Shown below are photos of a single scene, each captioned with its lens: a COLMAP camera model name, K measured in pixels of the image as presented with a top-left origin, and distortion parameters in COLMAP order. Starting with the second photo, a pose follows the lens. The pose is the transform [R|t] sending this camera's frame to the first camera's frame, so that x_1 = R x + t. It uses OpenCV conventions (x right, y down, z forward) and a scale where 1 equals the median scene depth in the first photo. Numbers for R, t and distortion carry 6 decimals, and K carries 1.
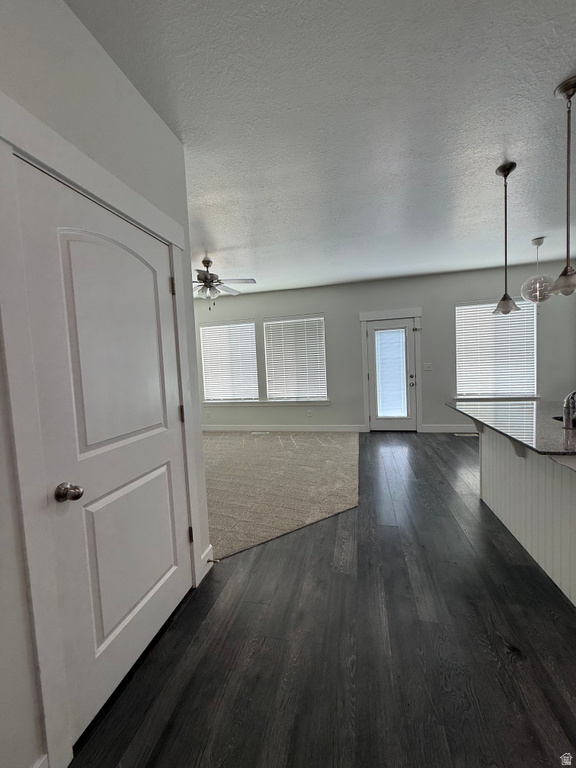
lens RADIAL K [[305.5, 0, 289.5], [0, 305.5, 383.1], [0, 0, 1]] dist [0.000216, -0.000067]
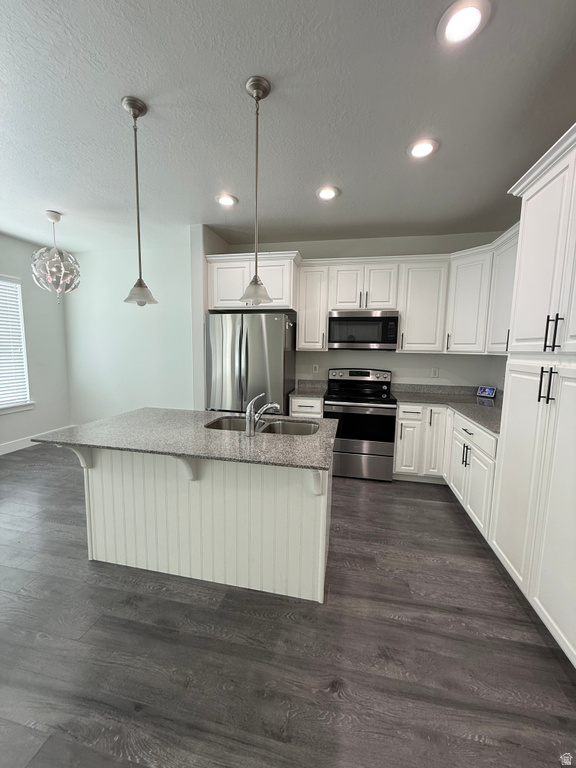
lens RADIAL K [[305.5, 0, 289.5], [0, 305.5, 383.1], [0, 0, 1]] dist [0.000216, -0.000067]
pose [[-0.025051, -0.065290, 0.997552, -0.080996], [0.046176, 0.996724, 0.066395, -0.072087], [-0.998619, 0.047727, -0.021954, 0.709585]]
